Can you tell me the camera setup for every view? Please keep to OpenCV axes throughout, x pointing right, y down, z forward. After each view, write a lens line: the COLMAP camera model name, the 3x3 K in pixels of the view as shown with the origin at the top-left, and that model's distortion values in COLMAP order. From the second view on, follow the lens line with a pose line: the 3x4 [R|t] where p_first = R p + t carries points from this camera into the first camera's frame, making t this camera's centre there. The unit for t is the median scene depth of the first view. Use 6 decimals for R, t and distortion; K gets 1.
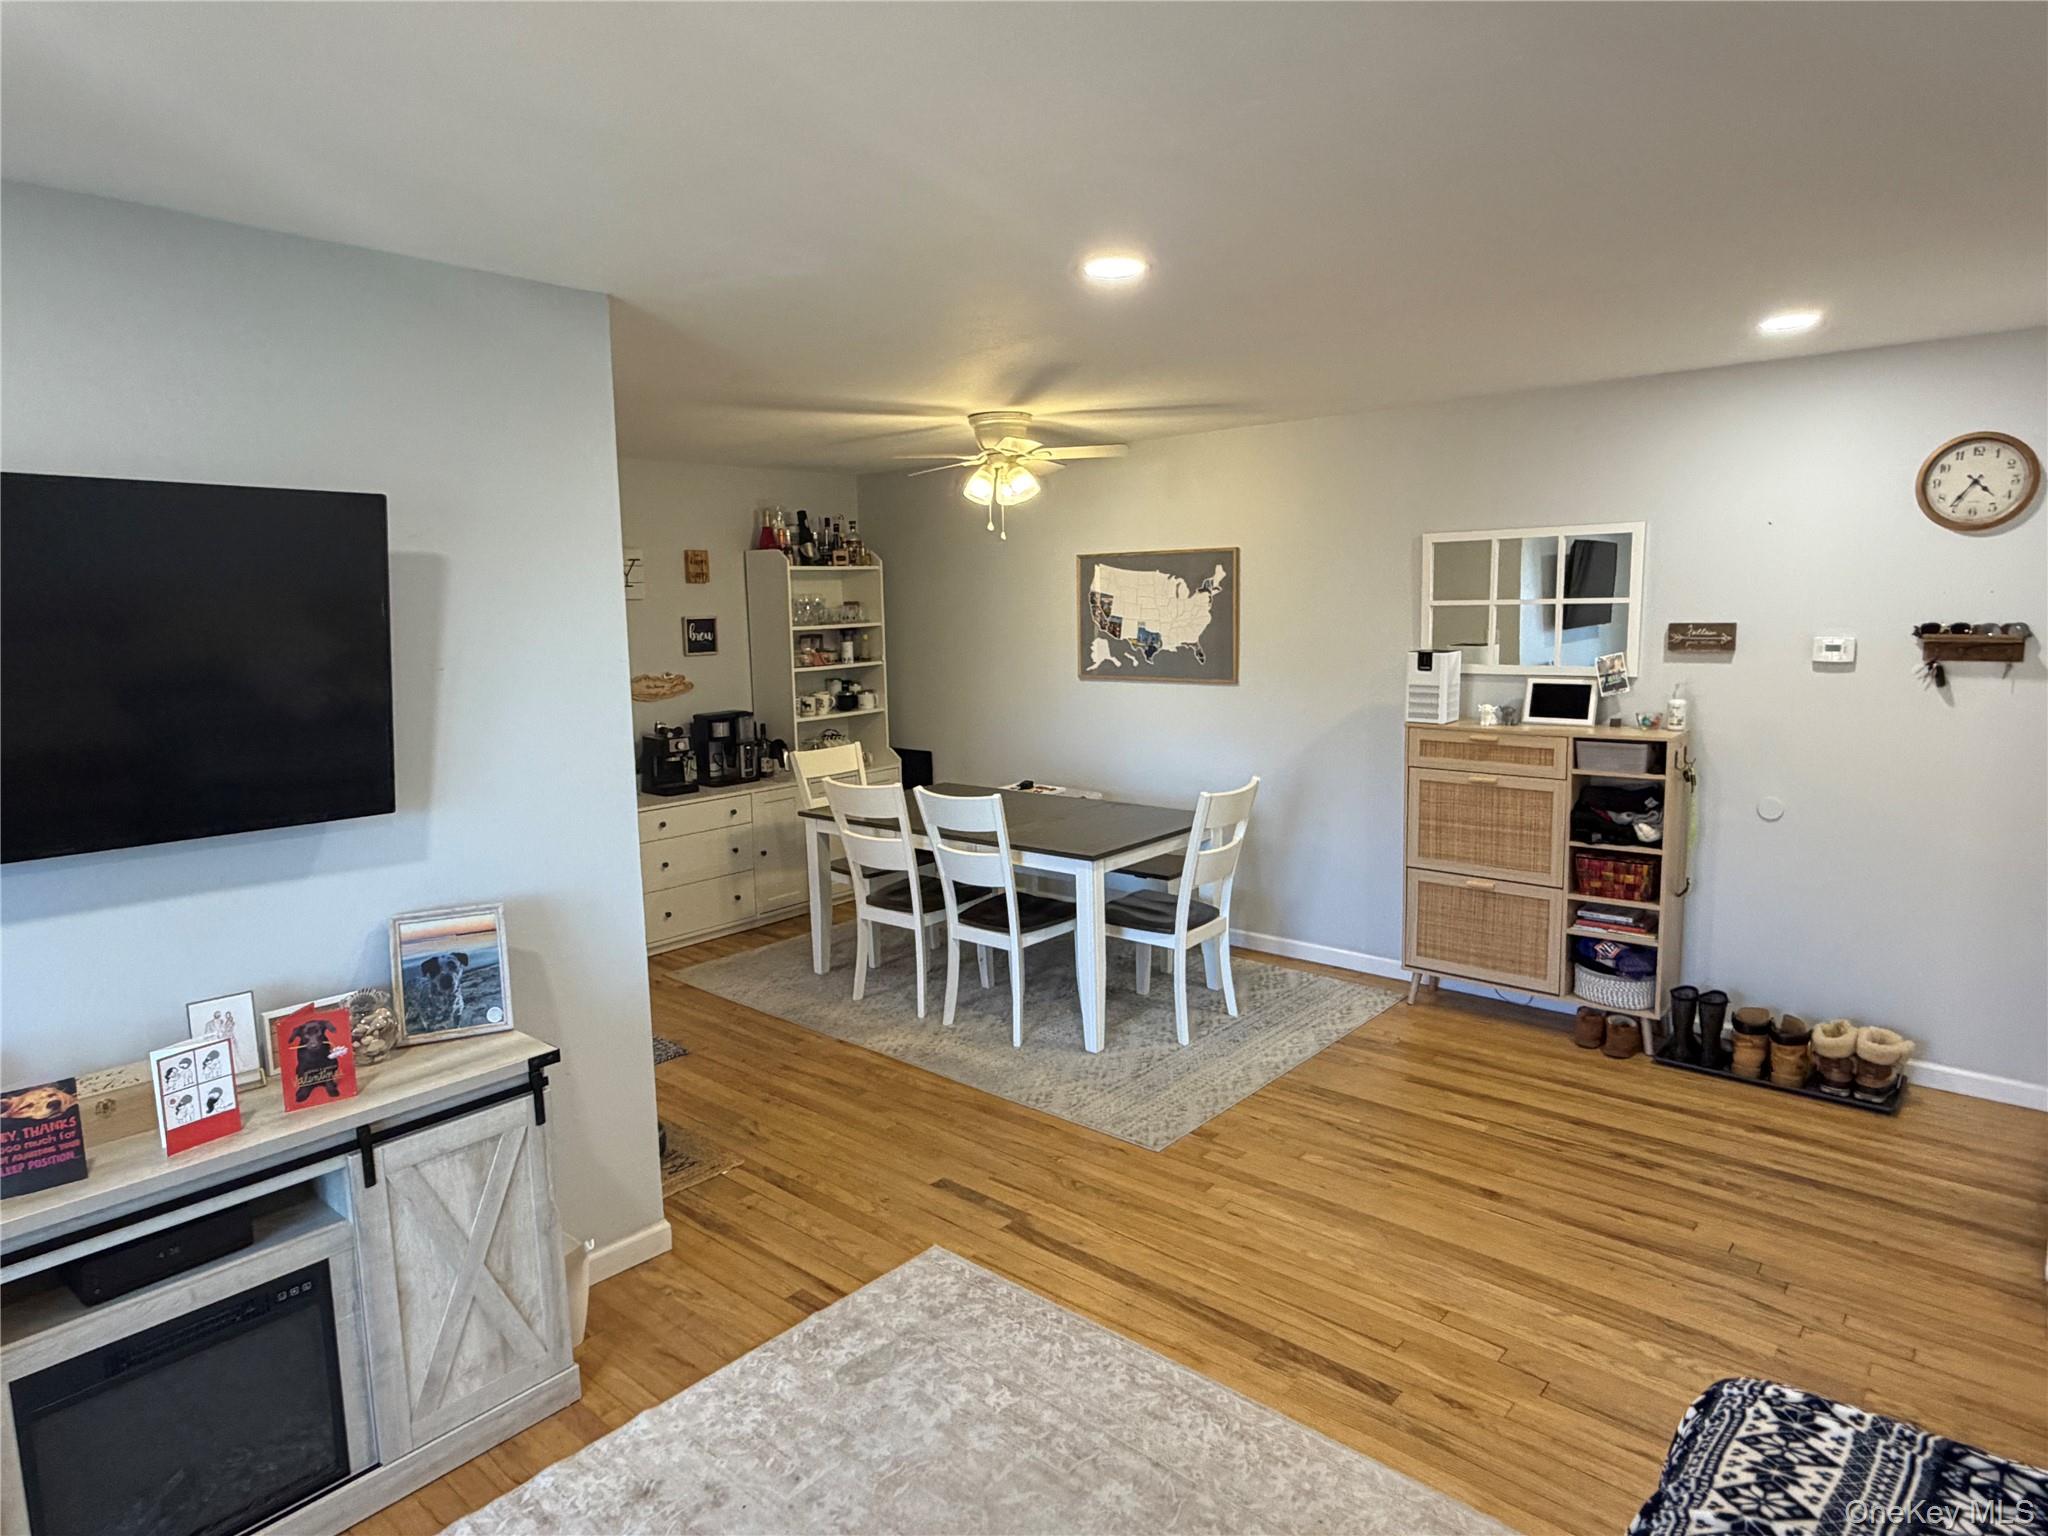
lens RADIAL K [[1171.5, 0, 1017.8], [0, 1171.5, 757.3], [0, 0, 1]] dist [-0.004391, -0.000078]
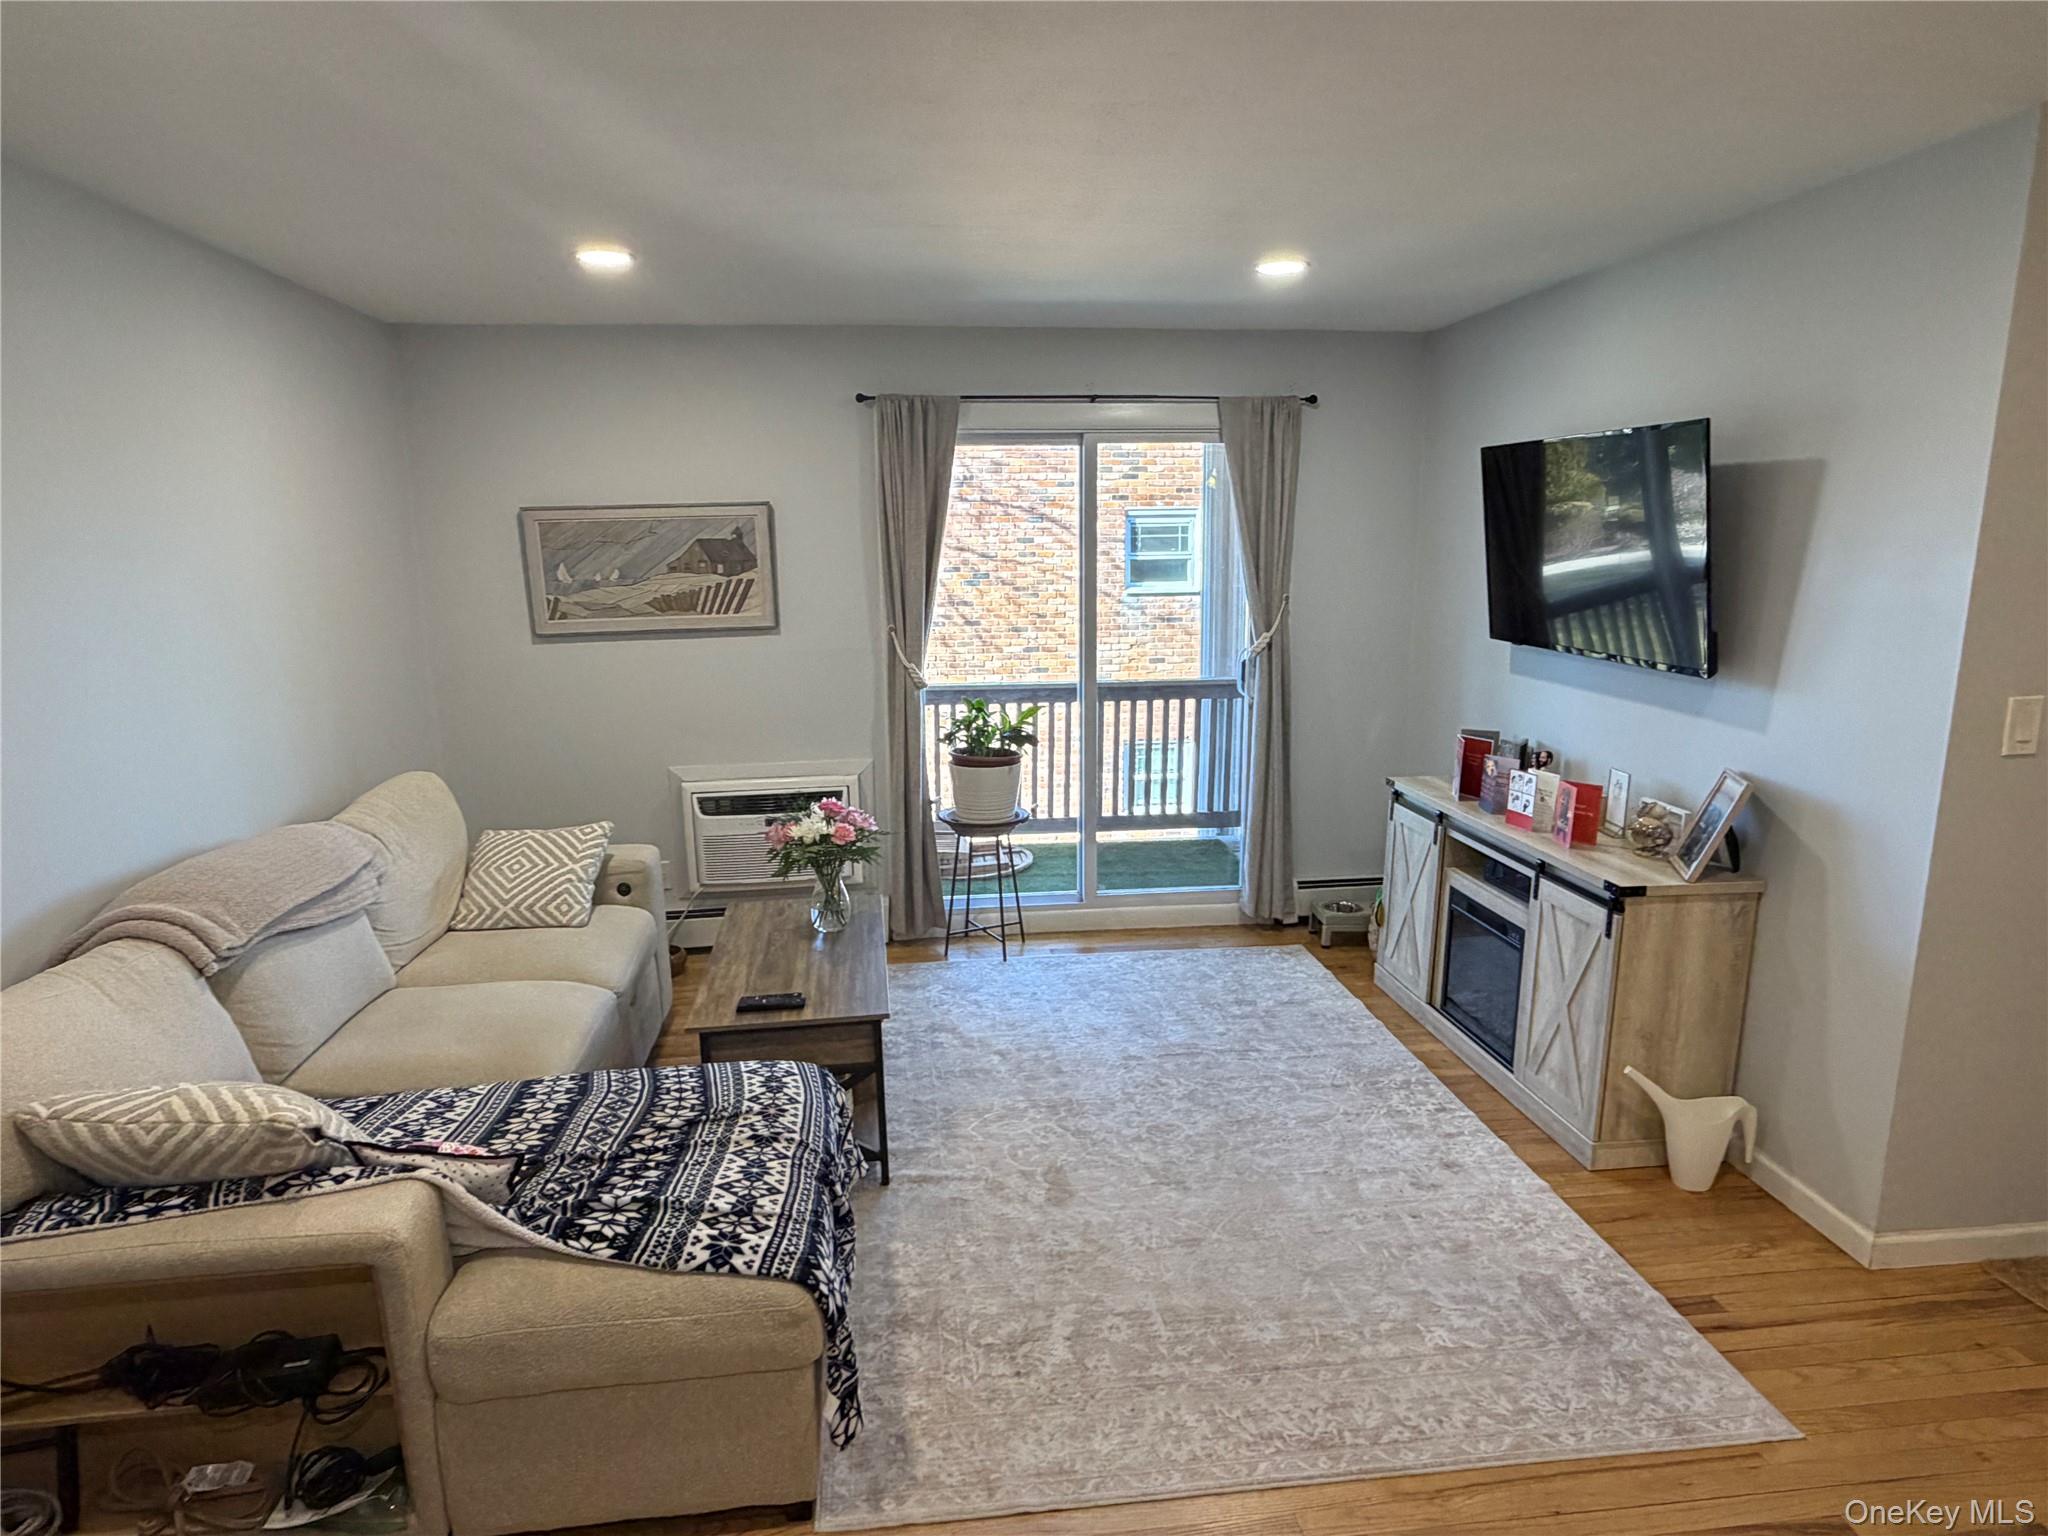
lens RADIAL K [[1171.5, 0, 1021.9], [0, 1171.5, 770.2], [0, 0, 1]] dist [-0.004391, -0.000078]
pose [[-0.664647, 0.172094, -0.727069, 0.900864], [-0.075536, 0.952650, 0.294538, -0.178030], [0.743330, 0.250683, -0.620176, 1.303789]]
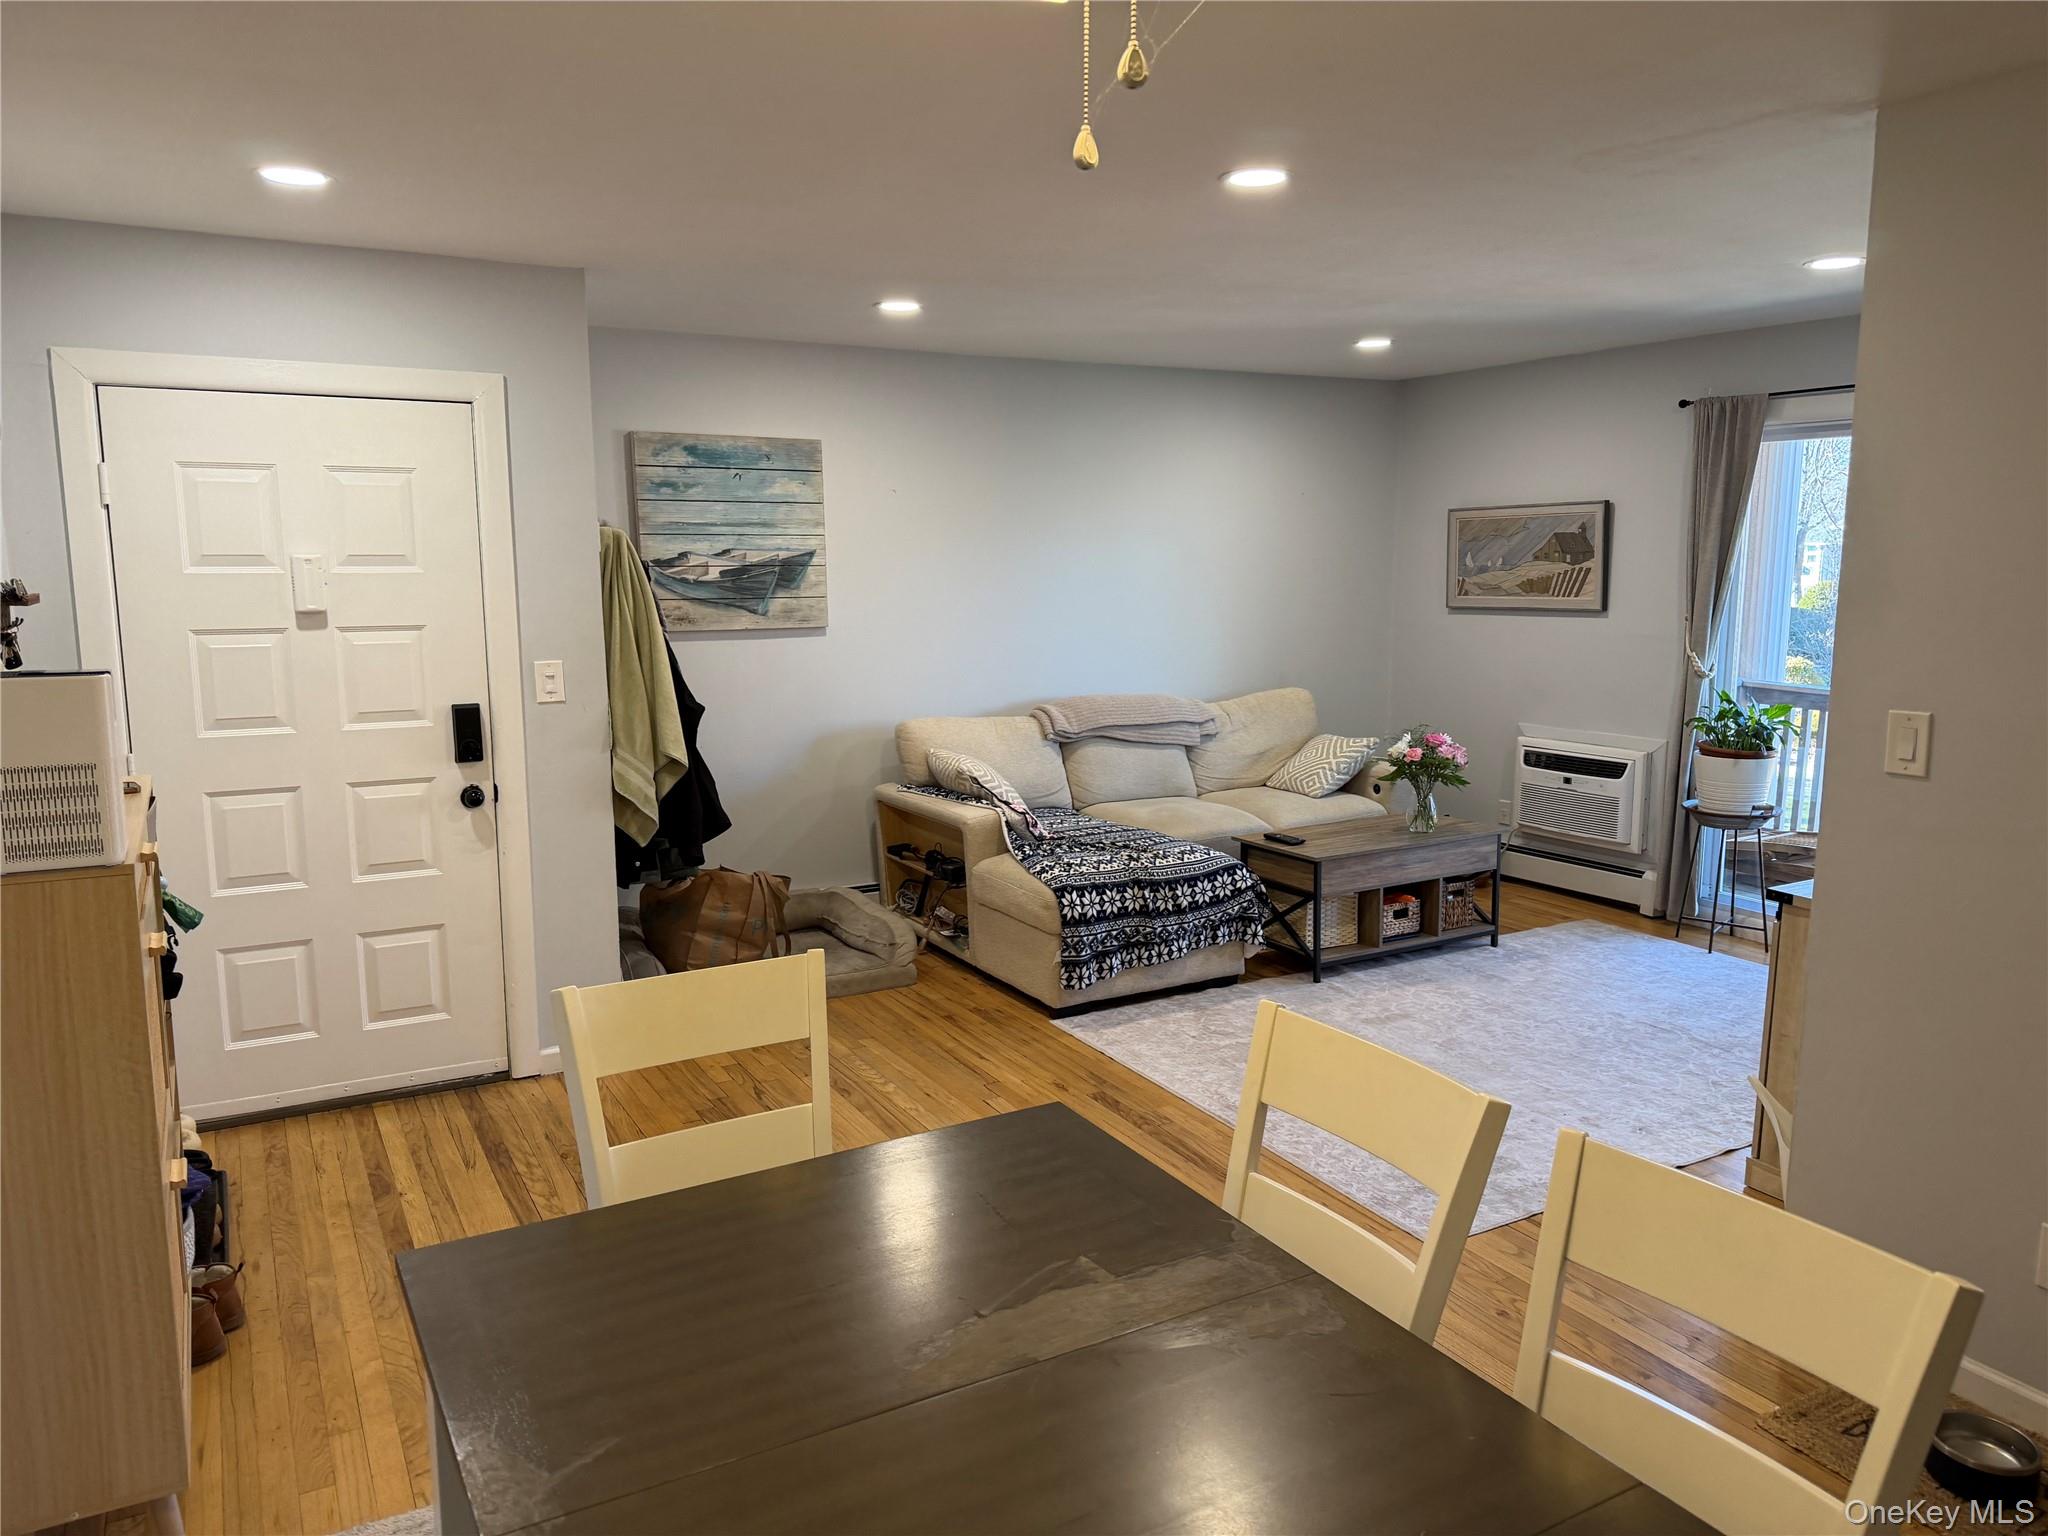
lens RADIAL K [[1432.2, 0, 1023.7], [0, 1432.2, 768.4], [0, 0, 1]] dist [-0.004823, -0.003377]
pose [[-0.945328, -0.023606, 0.325267, -0.154444], [0.069867, 0.959561, 0.272694, -0.326890], [-0.318550, 0.280511, -0.905450, 2.613440]]
